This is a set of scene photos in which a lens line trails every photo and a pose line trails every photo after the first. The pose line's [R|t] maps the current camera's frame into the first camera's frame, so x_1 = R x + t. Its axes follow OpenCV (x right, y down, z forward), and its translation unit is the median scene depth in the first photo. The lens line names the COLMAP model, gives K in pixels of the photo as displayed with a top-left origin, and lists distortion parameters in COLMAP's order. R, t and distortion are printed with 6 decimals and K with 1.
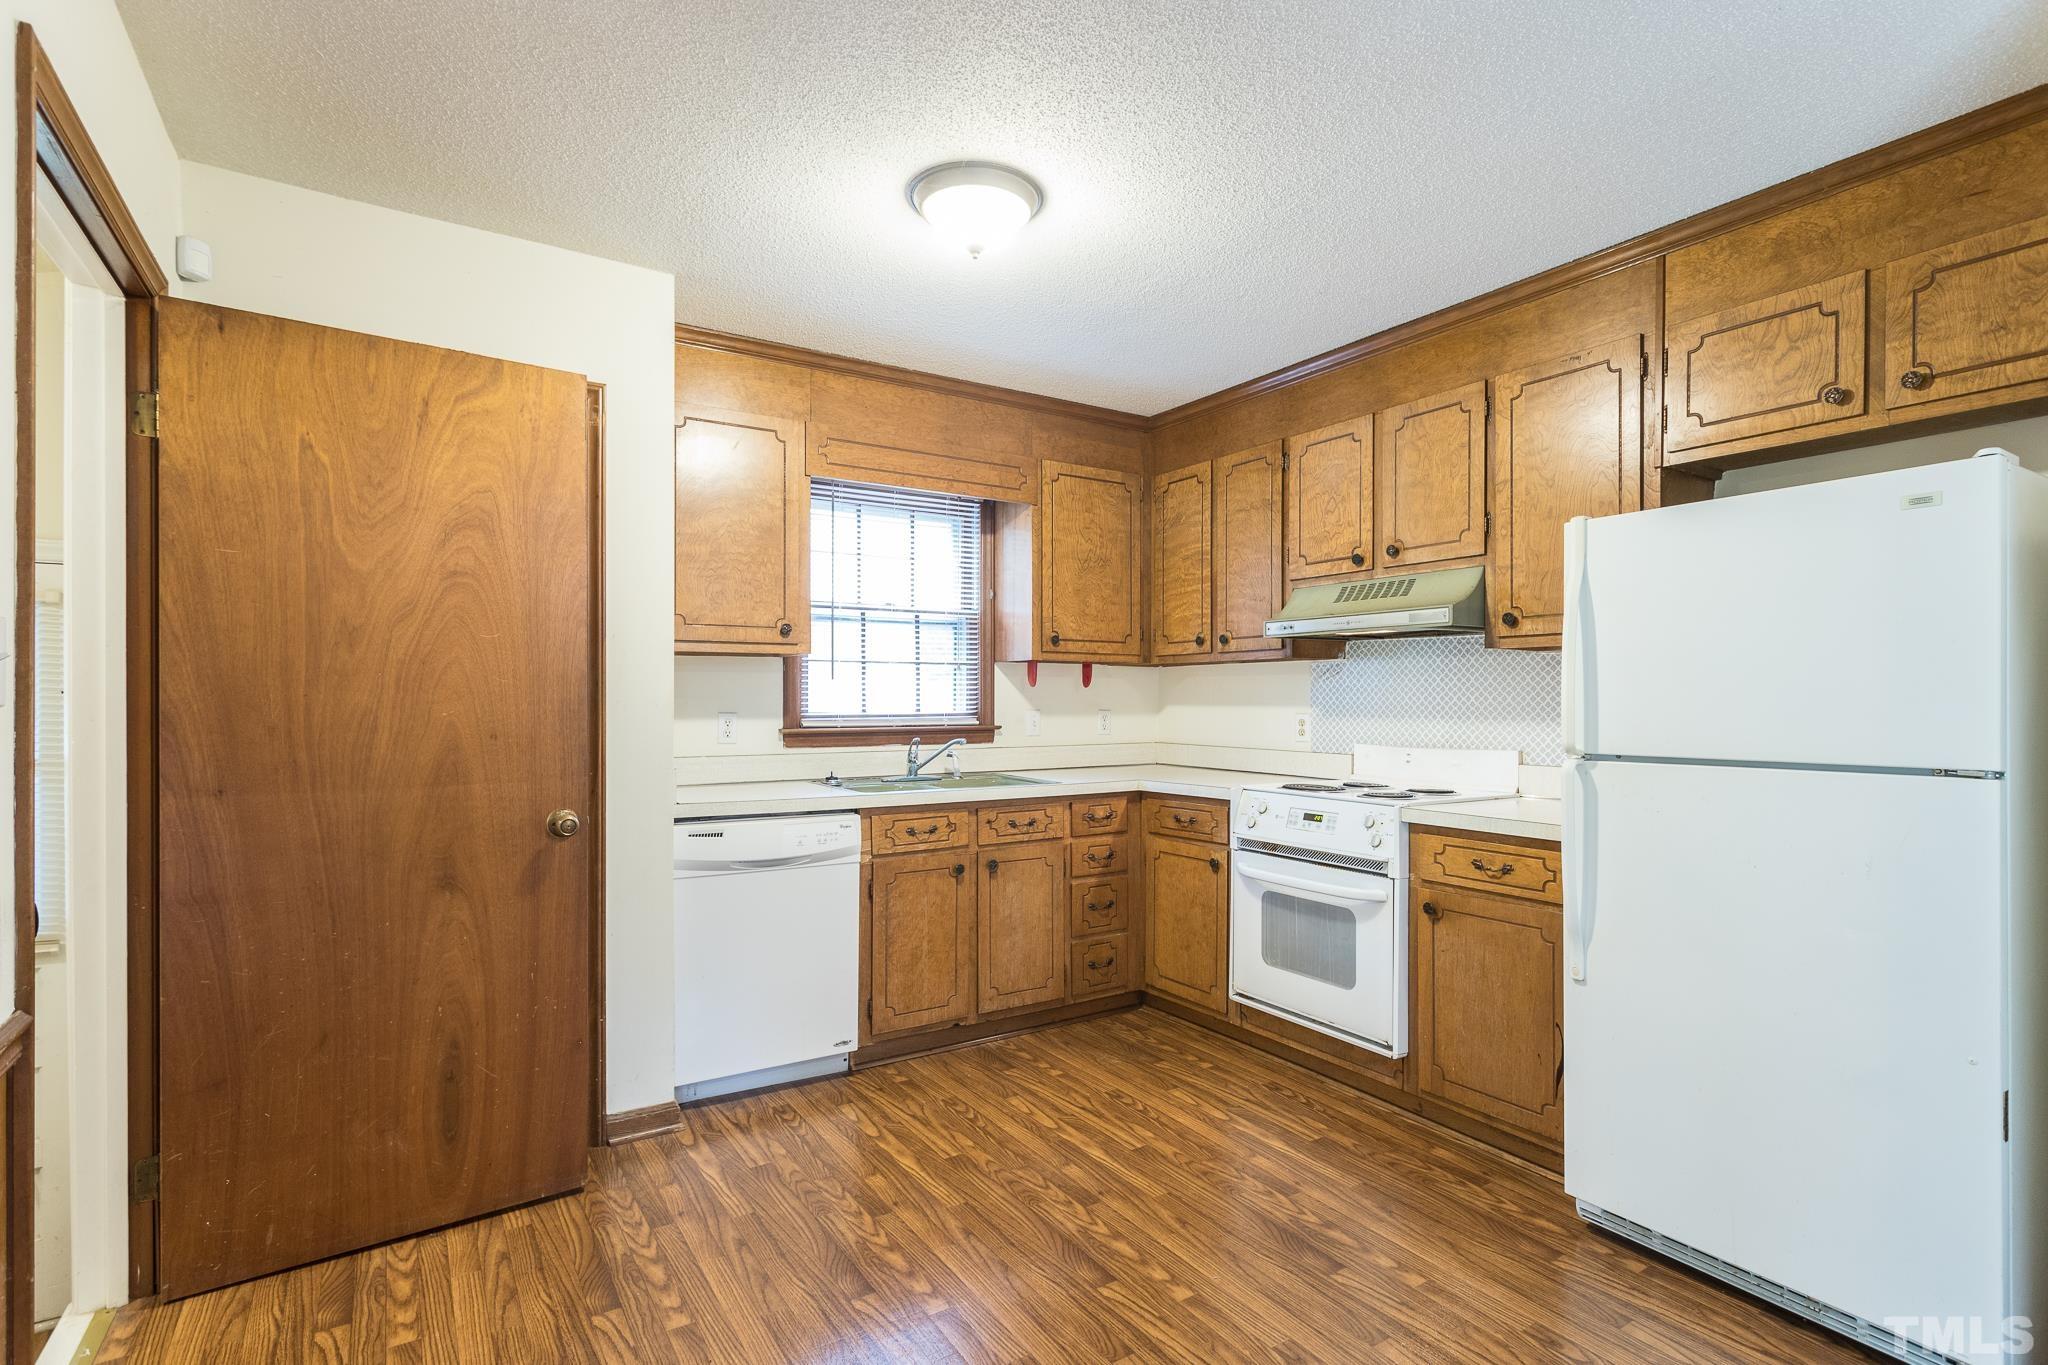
lens RADIAL K [[997.6, 0, 1045.4], [0, 997.6, 692.2], [0, 0, 1]] dist [0.000847, 0.002676]
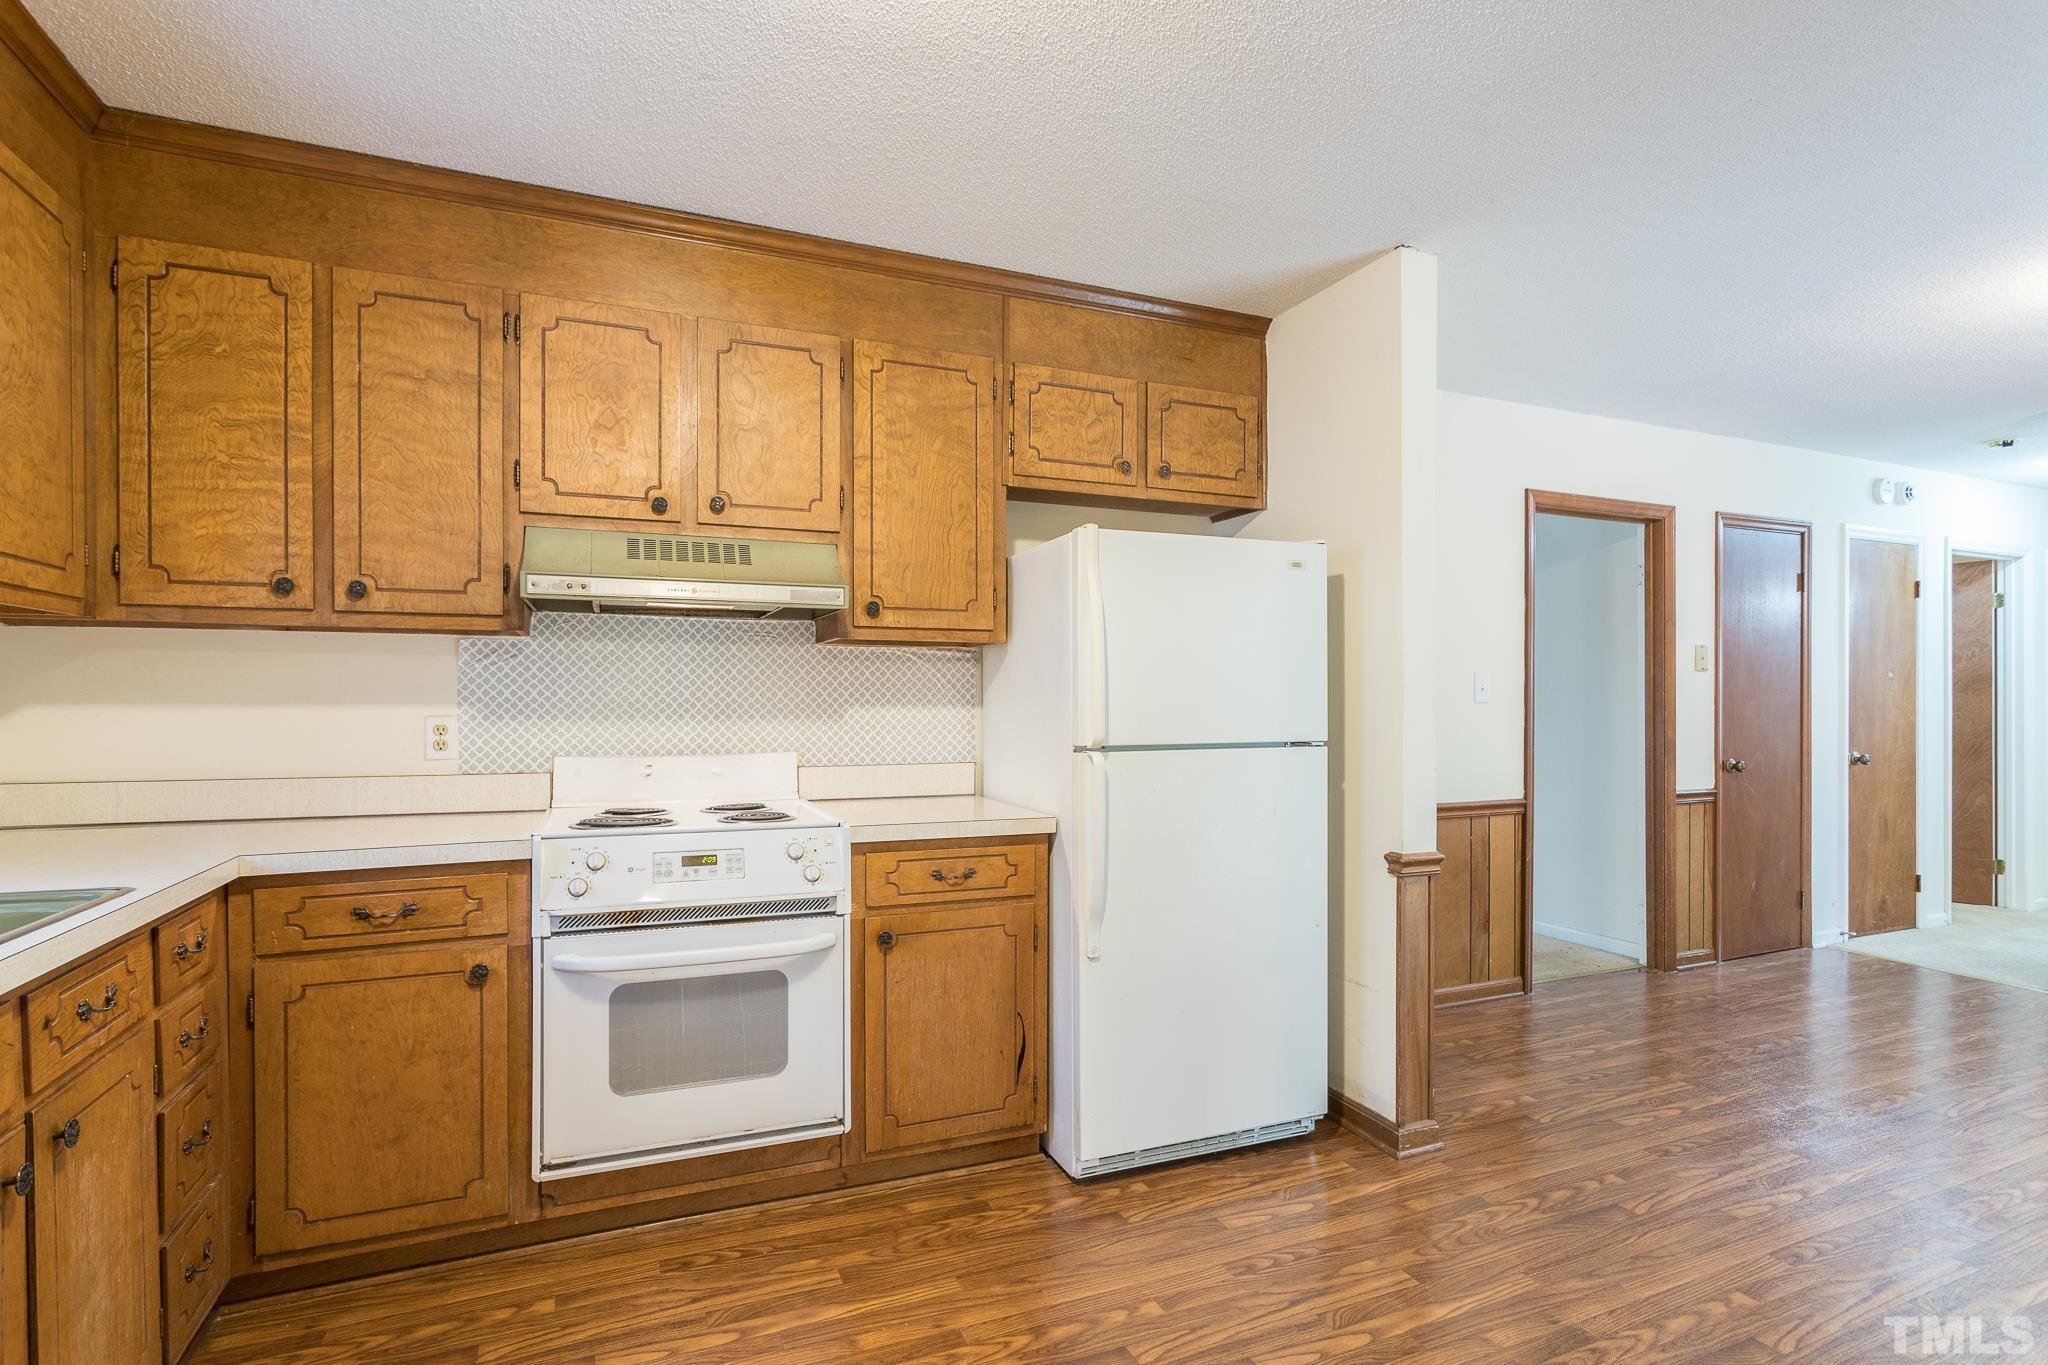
lens RADIAL K [[1016.0, 0, 1038.4], [0, 1016.0, 696.6], [0, 0, 1]] dist [-0.006925, 0.002354]
pose [[0.173950, -0.000523, 0.984754, -0.405073], [-0.010761, 0.999939, 0.002432, 0.003895], [-0.984696, -0.011020, 0.173933, 0.637775]]
